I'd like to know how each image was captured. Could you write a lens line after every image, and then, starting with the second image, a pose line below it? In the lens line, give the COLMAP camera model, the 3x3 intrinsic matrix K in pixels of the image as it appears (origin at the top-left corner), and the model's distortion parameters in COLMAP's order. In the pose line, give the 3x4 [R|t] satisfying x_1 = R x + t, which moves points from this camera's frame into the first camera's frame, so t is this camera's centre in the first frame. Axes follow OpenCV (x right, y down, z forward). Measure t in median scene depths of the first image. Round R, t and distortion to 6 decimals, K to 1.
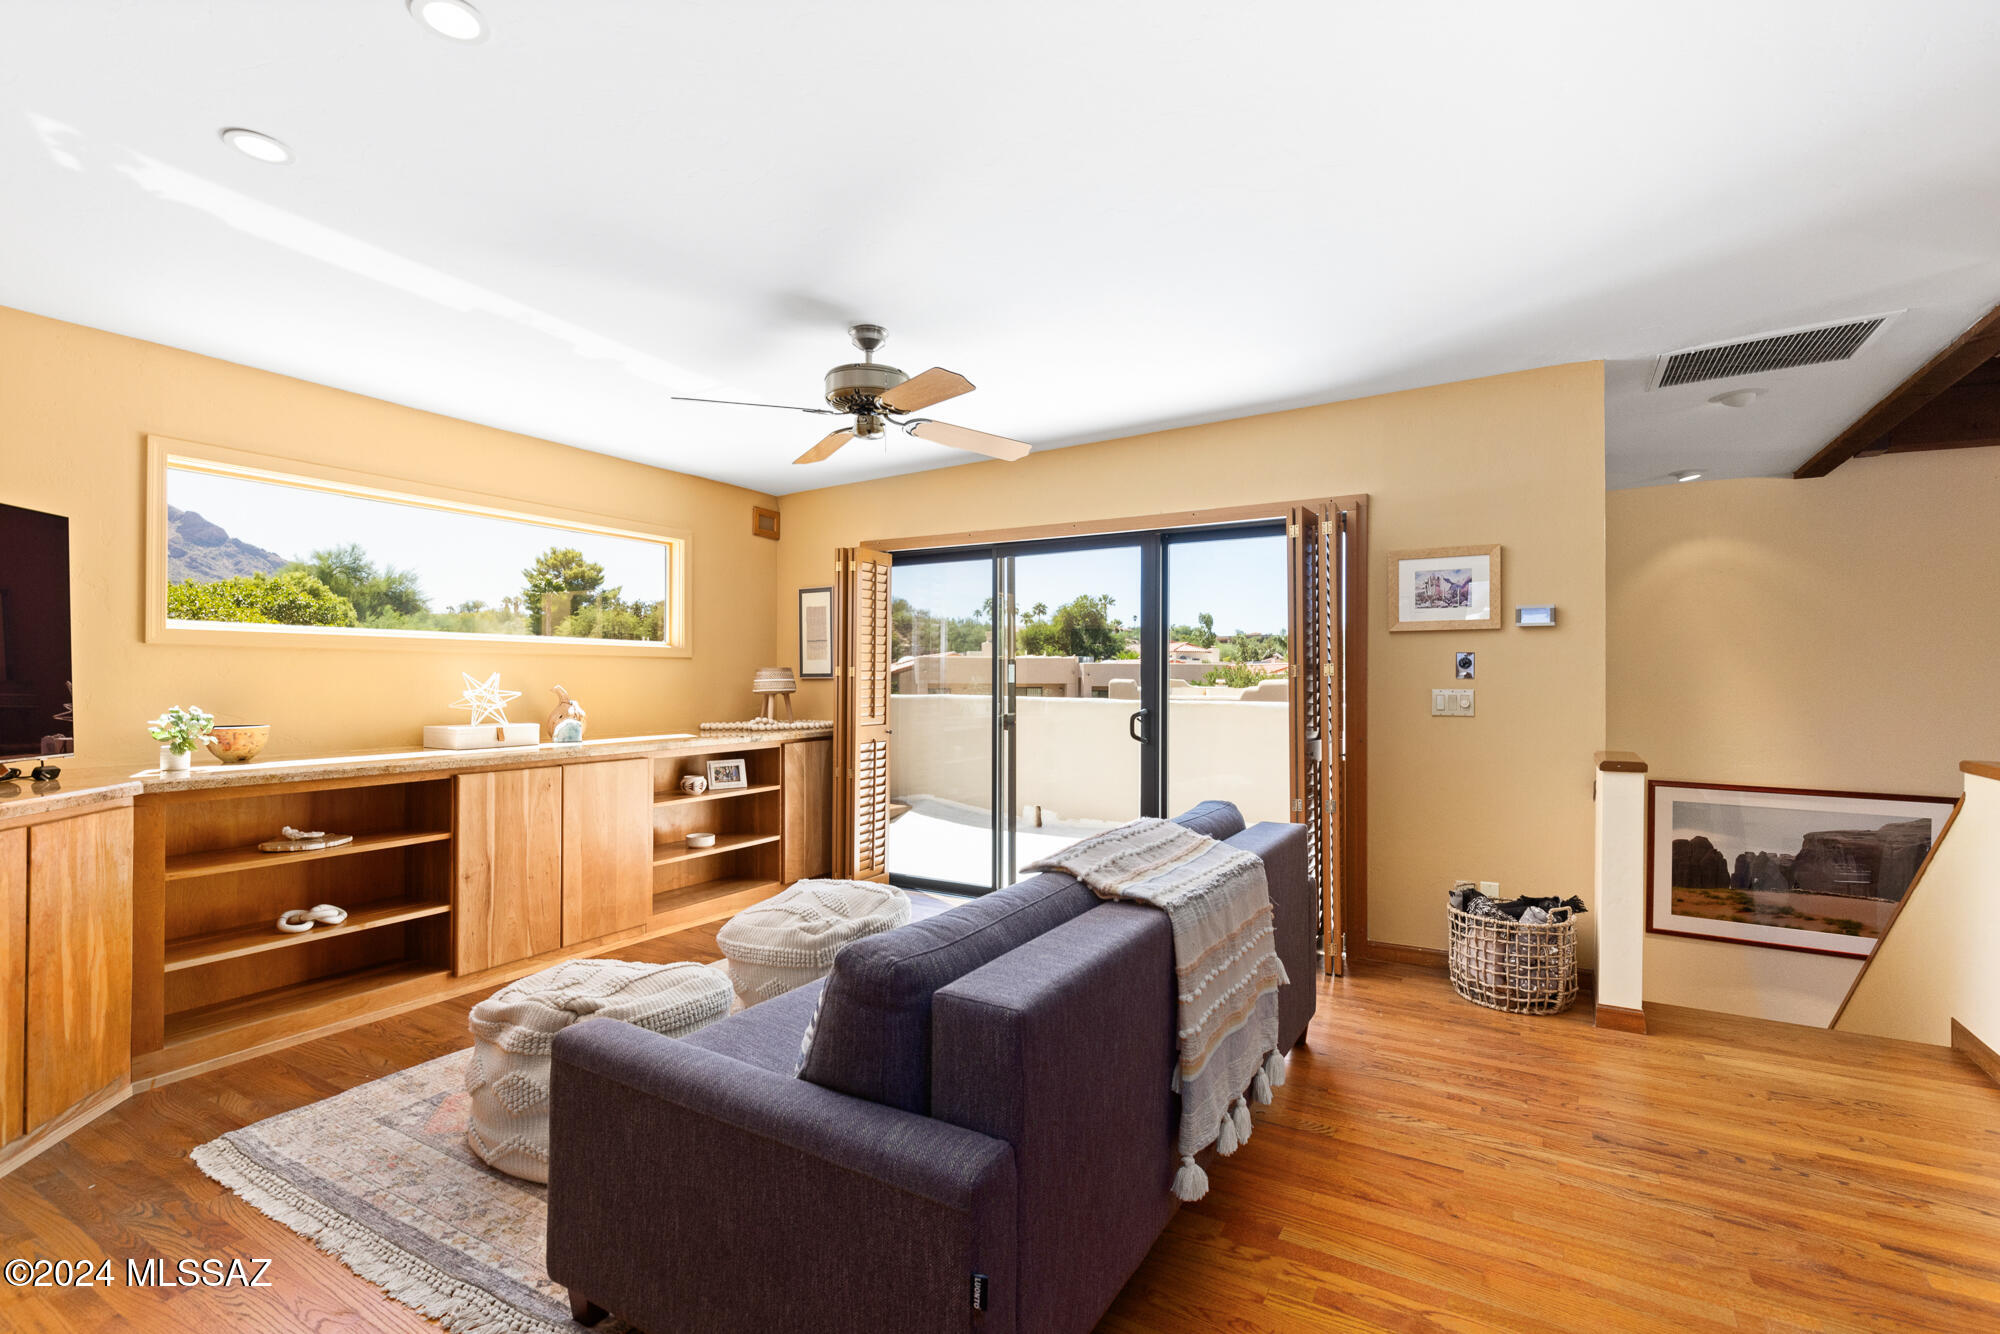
lens RADIAL K [[895.2, 0, 997.8], [0, 895.2, 676.8], [0, 0, 1]] dist [0.000960, 0.000097]
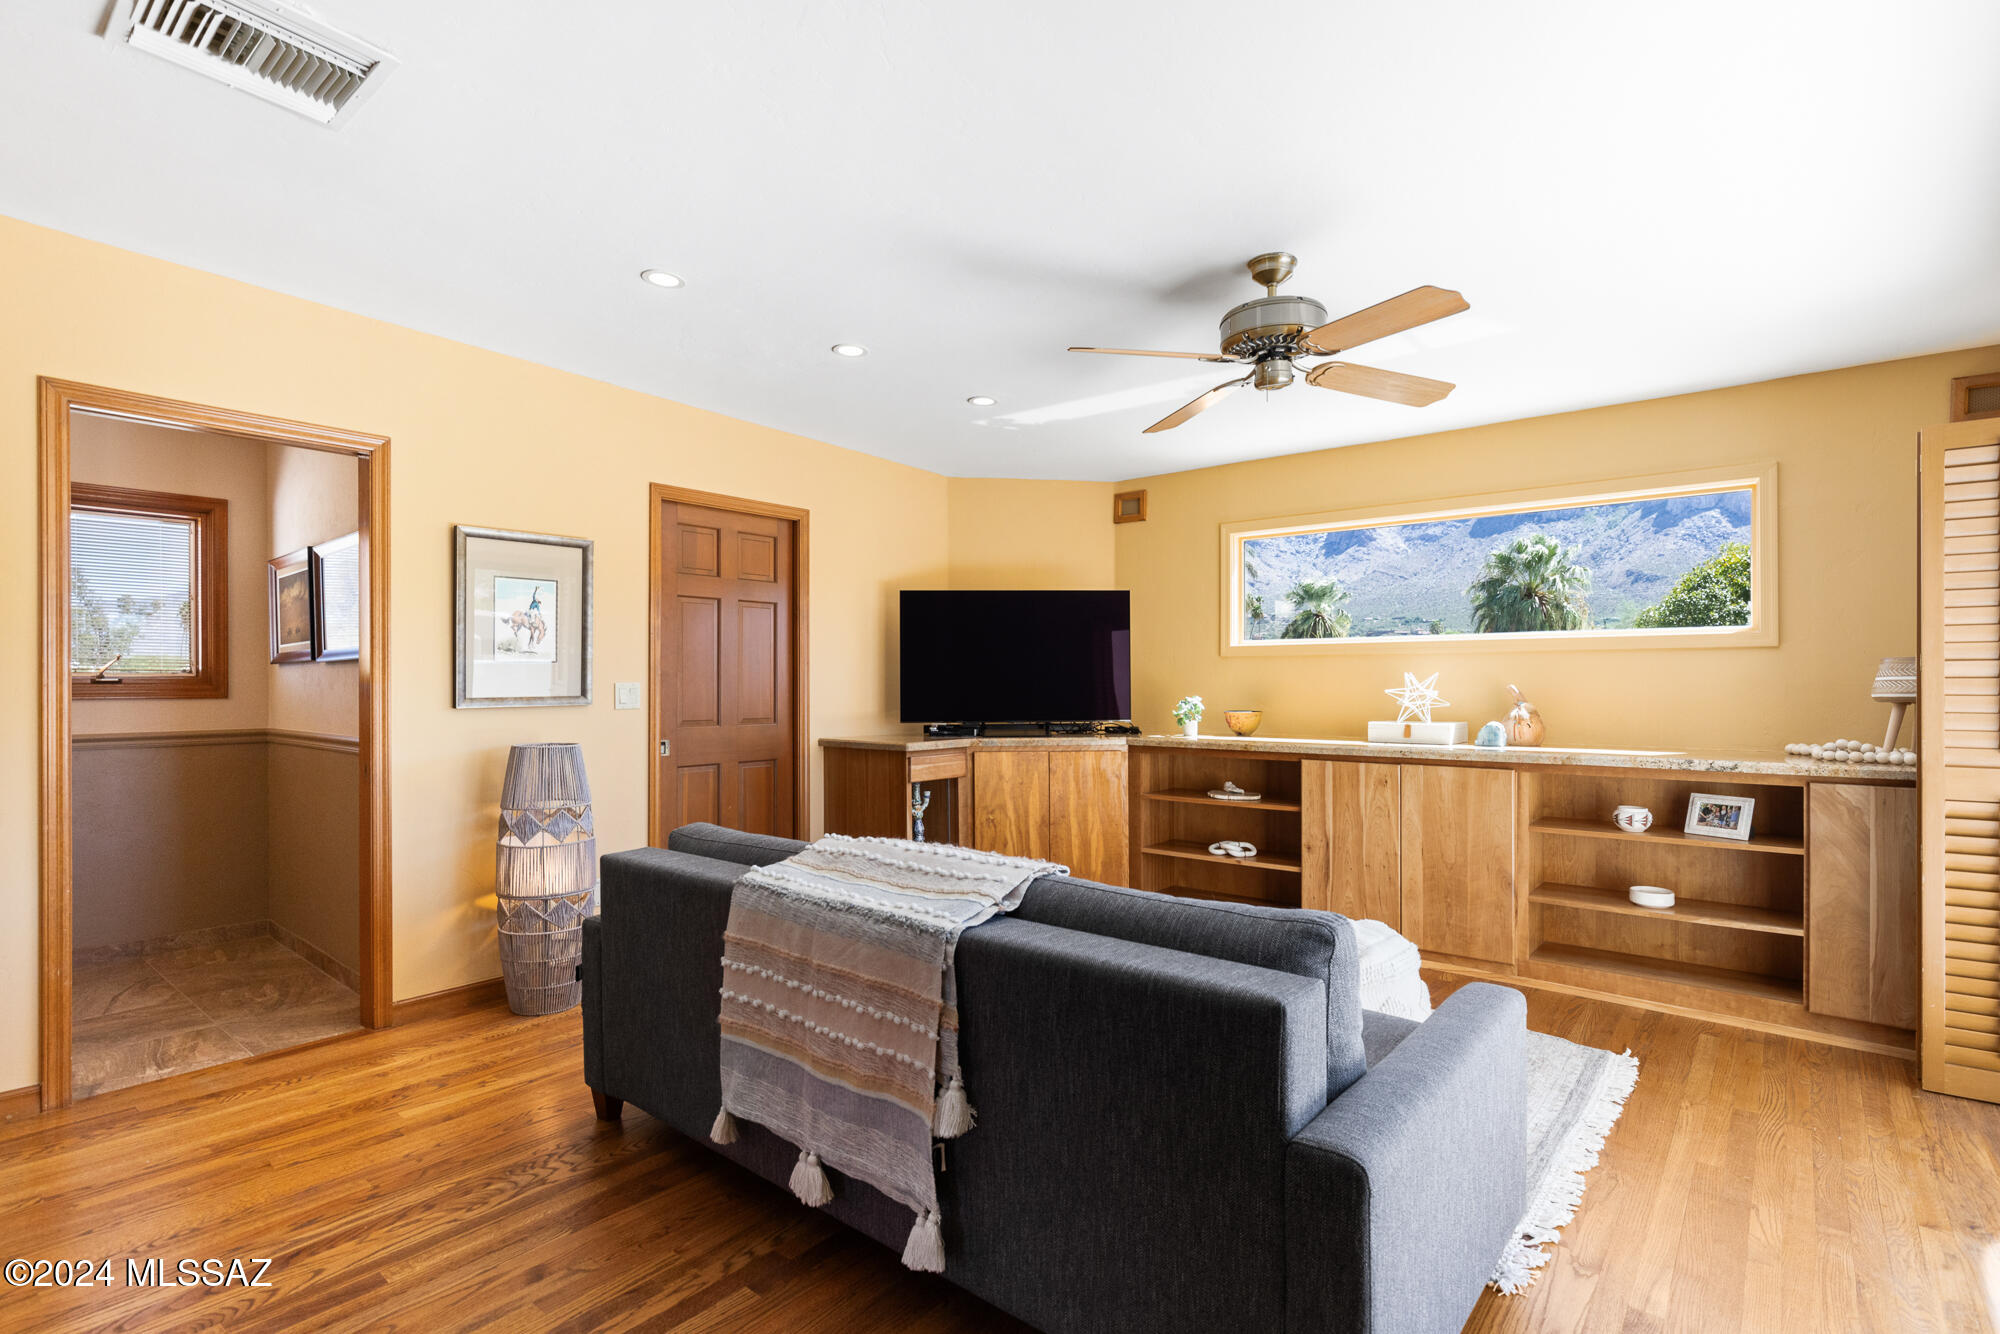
lens RADIAL K [[954.0, 0, 1002.5], [0, 954.0, 680.4], [0, 0, 1]] dist [-0.000708, -0.000107]
pose [[-0.154324, -0.000521, -0.988020, 0.702554], [0.004309, 0.999990, -0.001201, 0.005235], [0.988011, -0.004442, -0.154320, 0.803285]]
